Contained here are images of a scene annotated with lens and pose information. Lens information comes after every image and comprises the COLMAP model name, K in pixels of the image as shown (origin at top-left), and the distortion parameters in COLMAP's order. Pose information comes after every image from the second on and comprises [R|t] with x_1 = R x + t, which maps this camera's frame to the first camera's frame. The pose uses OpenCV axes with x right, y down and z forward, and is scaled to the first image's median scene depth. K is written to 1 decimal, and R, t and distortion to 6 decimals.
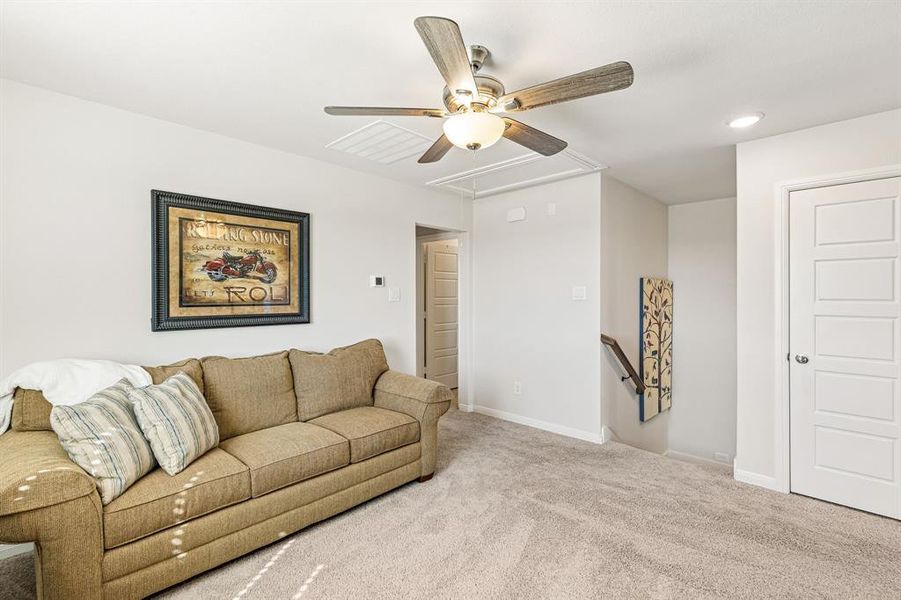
lens RADIAL K [[406.8, 0, 447.3], [0, 406.8, 295.7], [0, 0, 1]] dist [0.003059, 0.000412]
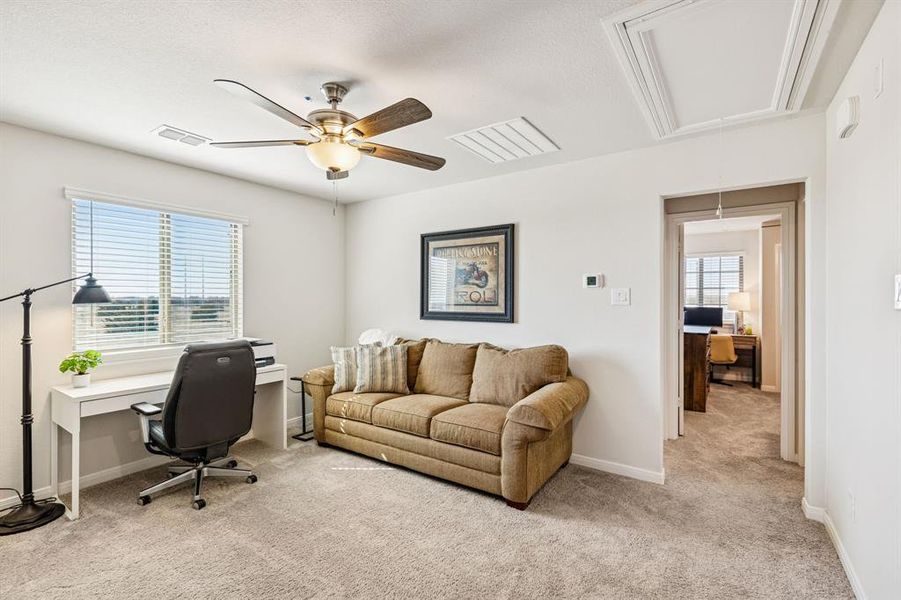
lens RADIAL K [[406.8, 0, 447.3], [0, 406.8, 295.7], [0, 0, 1]] dist [0.003059, 0.000412]
pose [[0.163404, -0.007115, -0.986534, 0.768803], [-0.000747, 0.999973, -0.007335, 0.002428], [0.986559, 0.001935, 0.163395, 0.687218]]
